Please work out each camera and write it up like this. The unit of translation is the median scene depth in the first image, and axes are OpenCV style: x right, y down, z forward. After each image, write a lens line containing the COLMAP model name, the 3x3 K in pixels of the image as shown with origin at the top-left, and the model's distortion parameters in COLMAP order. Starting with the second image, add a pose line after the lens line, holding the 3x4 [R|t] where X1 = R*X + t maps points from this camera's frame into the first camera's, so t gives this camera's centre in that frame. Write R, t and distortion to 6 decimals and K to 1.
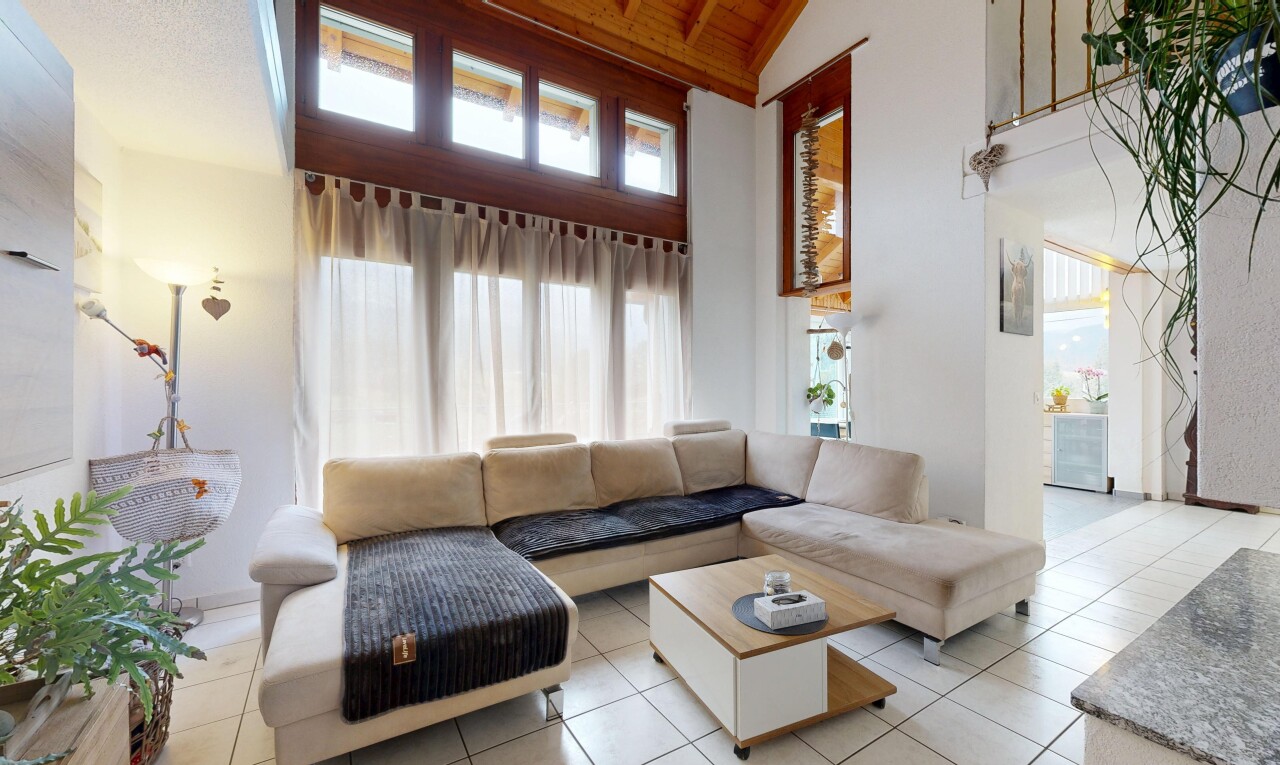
lens RADIAL K [[500.6, 0, 647.2], [0, 500.6, 380.9], [0, 0, 1]] dist [0.000636, -0.000091]
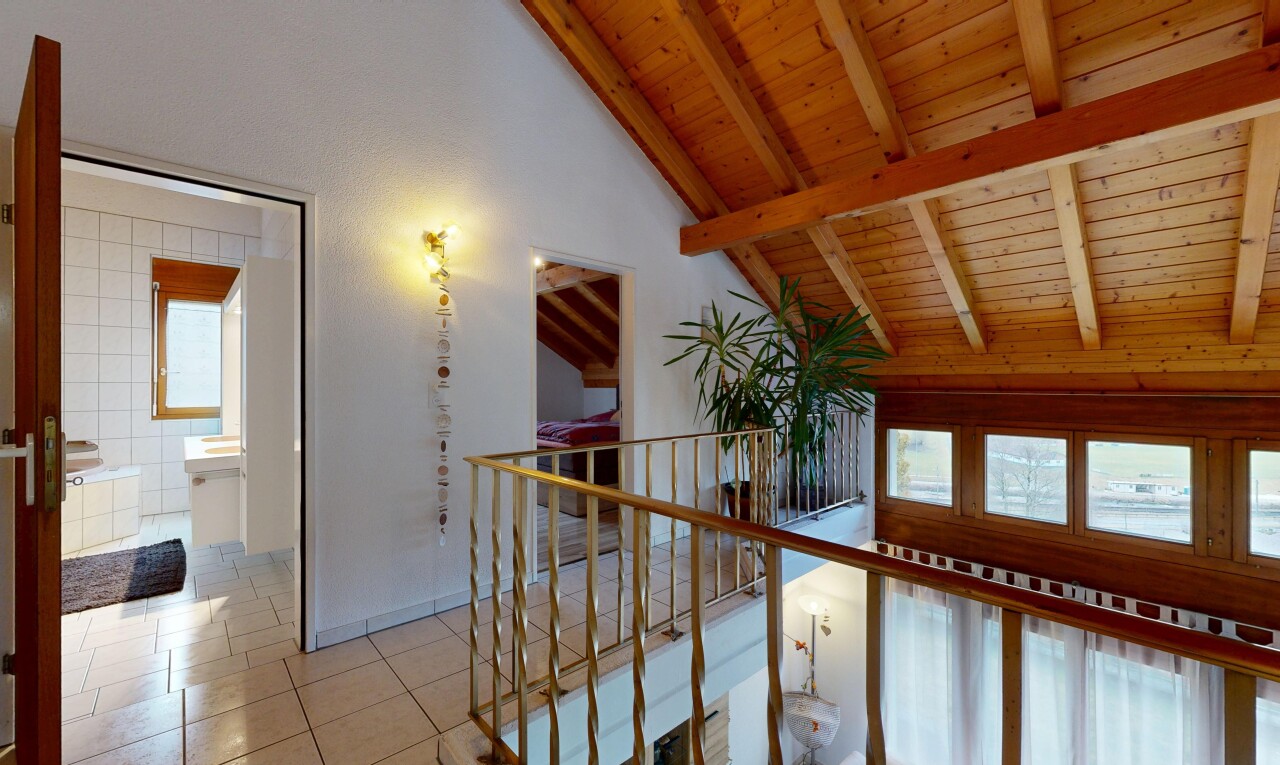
lens RADIAL K [[500.6, 0, 641.7], [0, 500.6, 381.6], [0, 0, 1]] dist [0.000636, -0.000091]
pose [[0.175653, 0.000515, -0.984452, 0.728181], [0.000893, 0.999999, 0.000682, -0.896074], [0.984452, -0.000999, 0.175652, -0.017984]]
